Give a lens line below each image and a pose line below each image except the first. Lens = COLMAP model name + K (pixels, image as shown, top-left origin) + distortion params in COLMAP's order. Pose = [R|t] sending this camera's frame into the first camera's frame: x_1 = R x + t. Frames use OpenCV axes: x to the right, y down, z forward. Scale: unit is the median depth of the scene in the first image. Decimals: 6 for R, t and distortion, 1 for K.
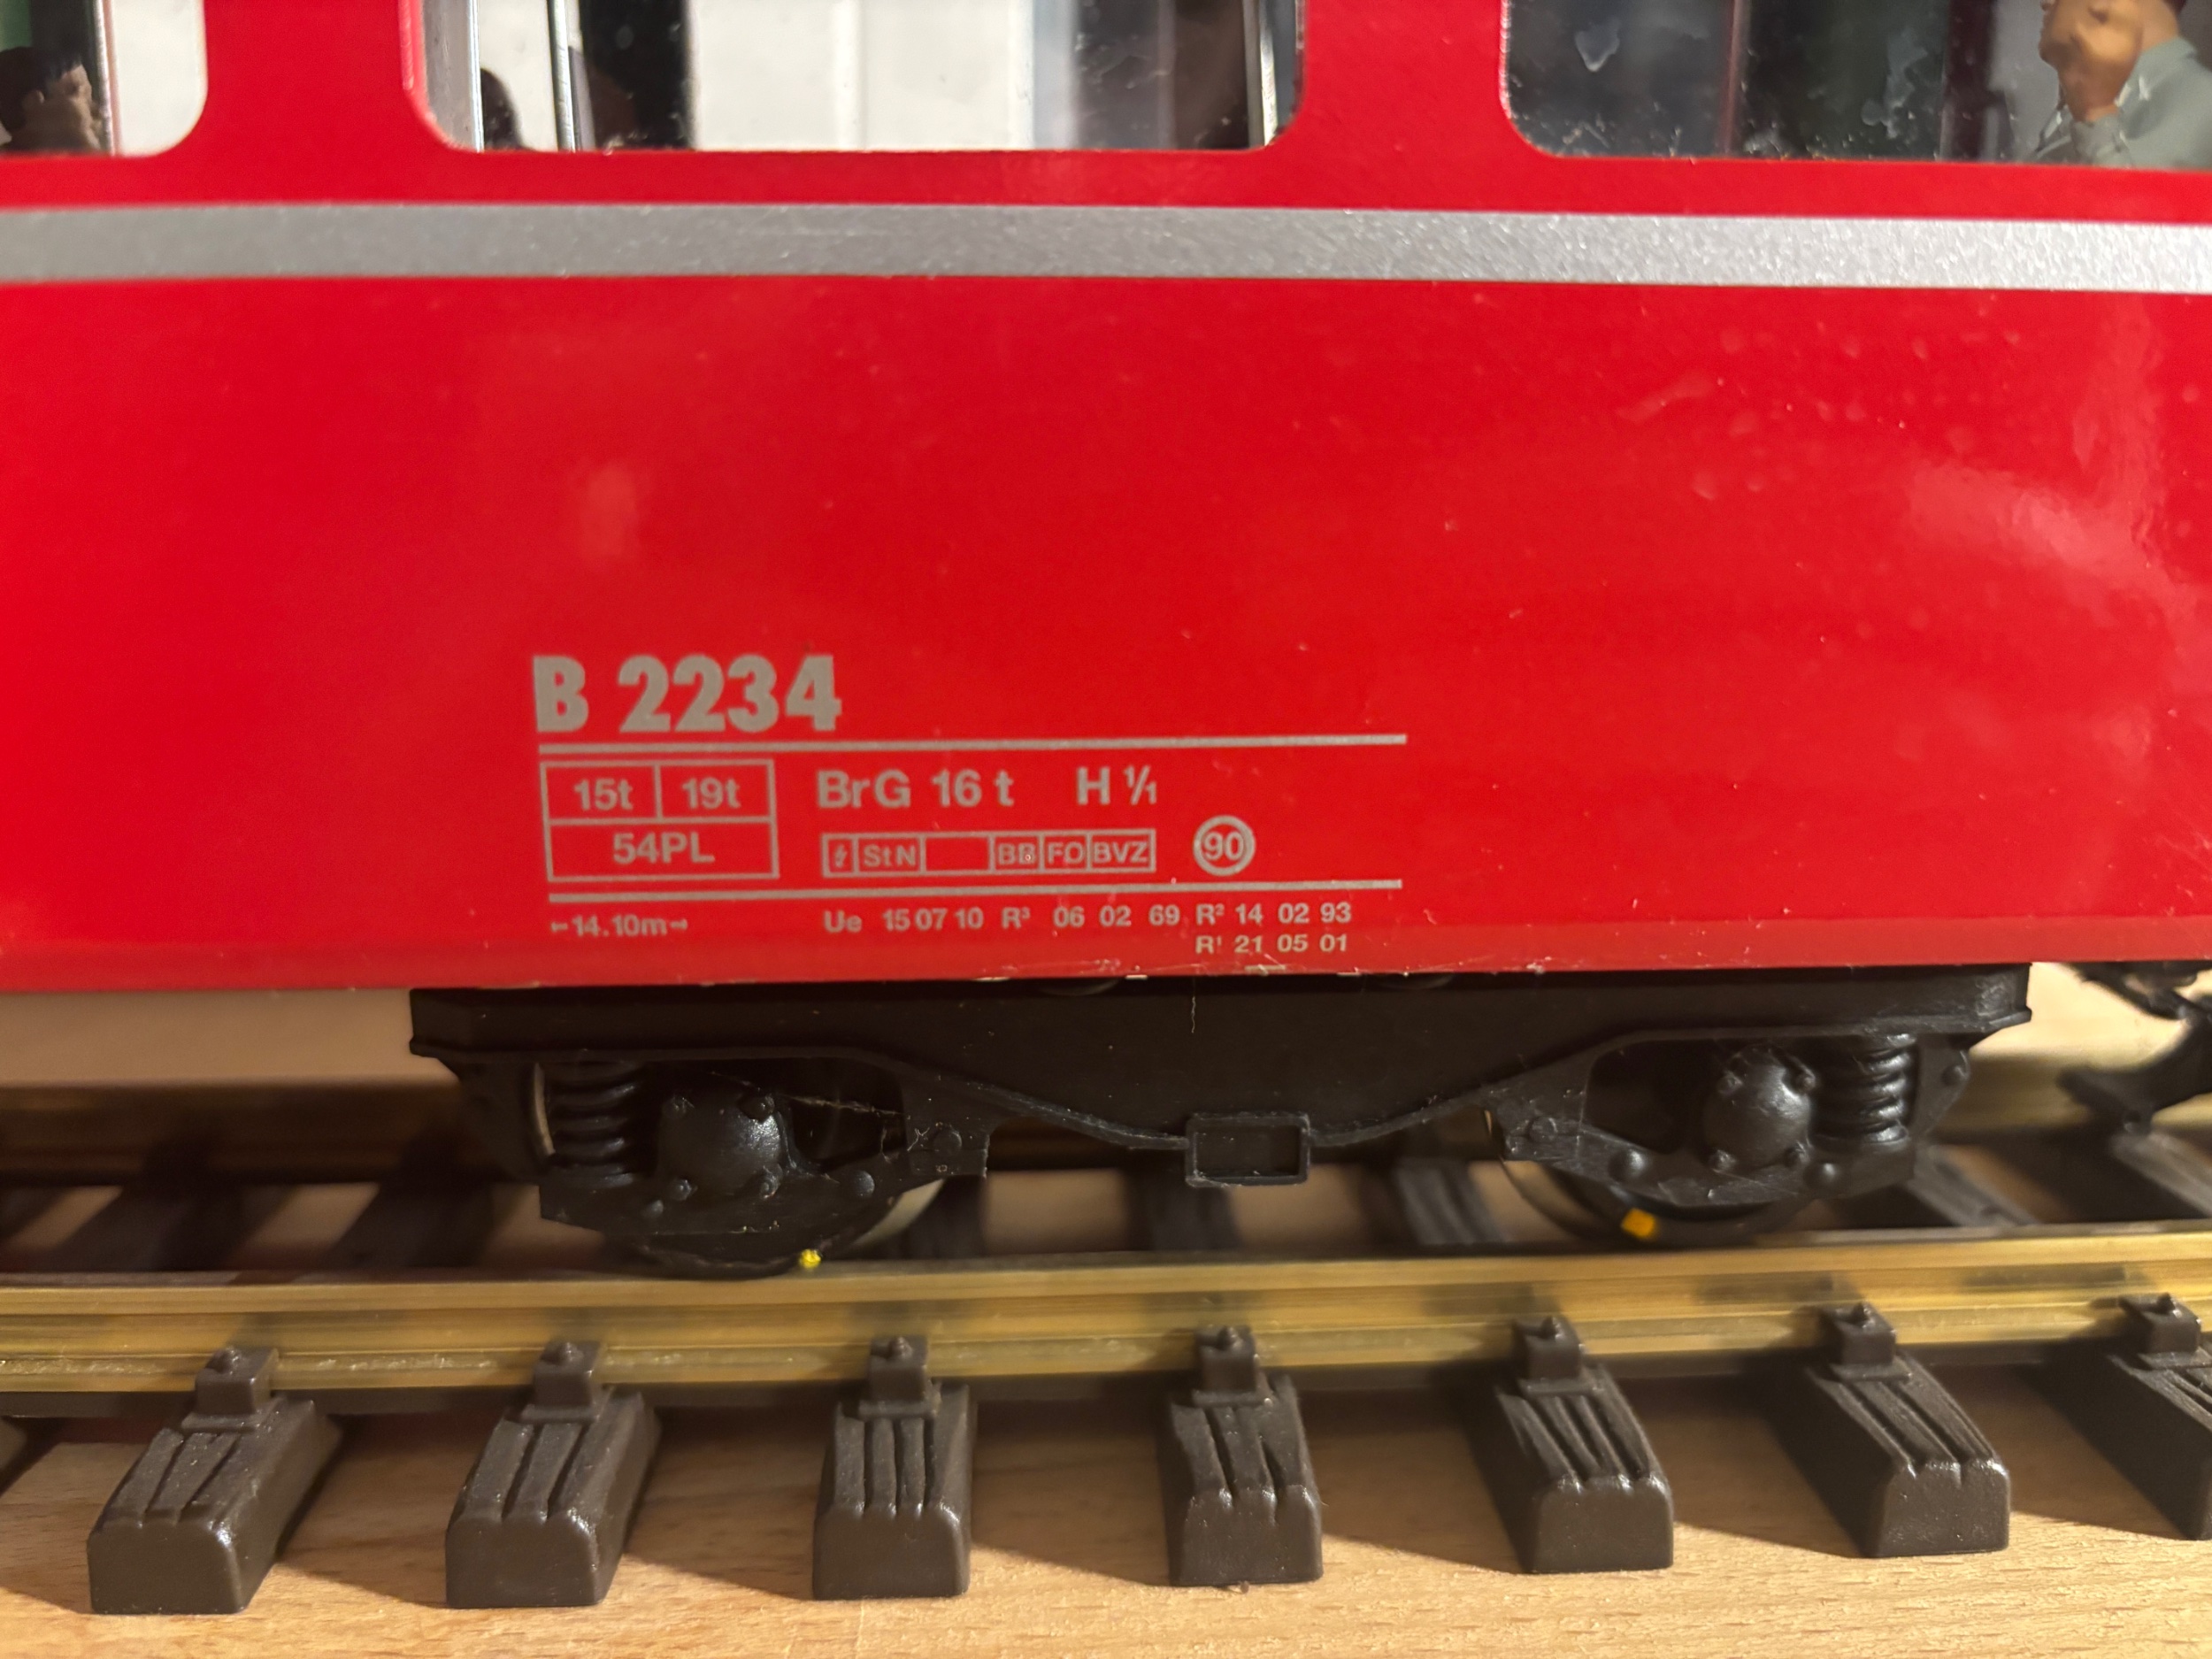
lens RADIAL K [[1659.5, 0, 1109.0], [0, 1659.5, 841.1], [0, 0, 1]] dist [-0.007188, -0.004091]
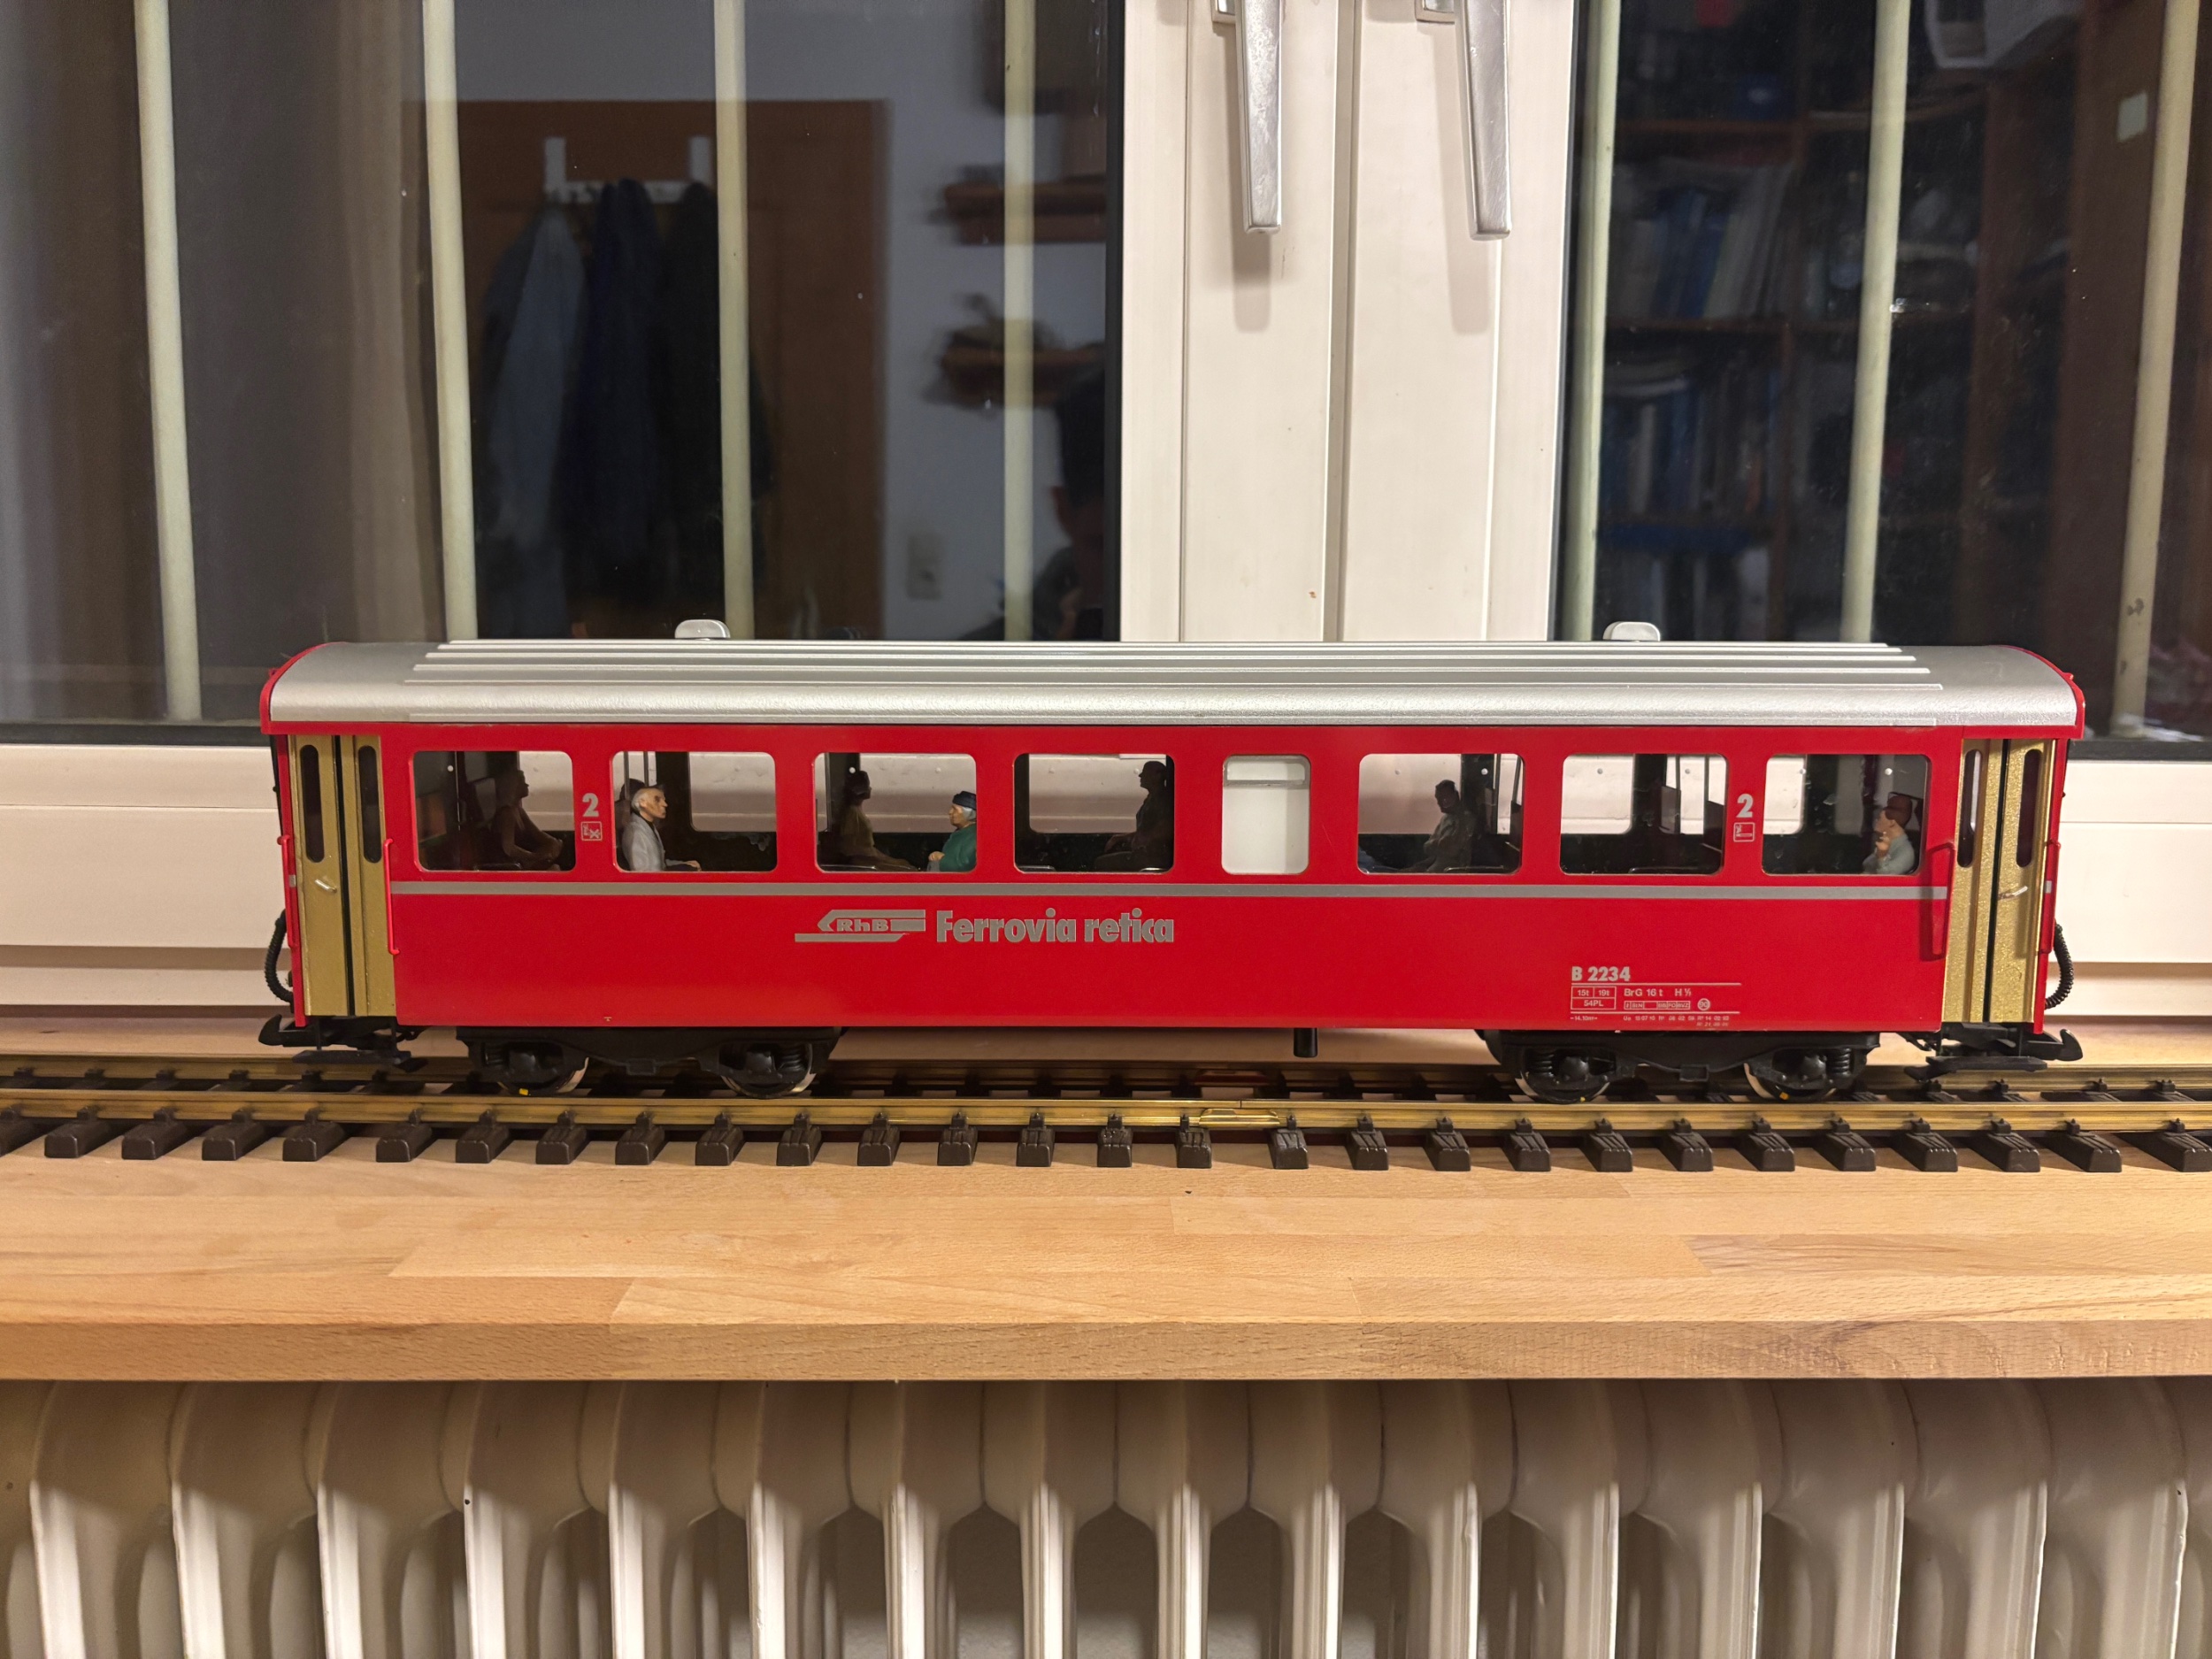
lens RADIAL K [[1659.5, 0, 1100.2], [0, 1659.5, 817.5], [0, 0, 1]] dist [-0.007188, -0.004091]
pose [[0.999032, 0.009946, -0.042850, -1.529295], [-0.012722, 0.997804, -0.065006, -0.210265], [0.042110, 0.065488, 0.996964, -4.071065]]
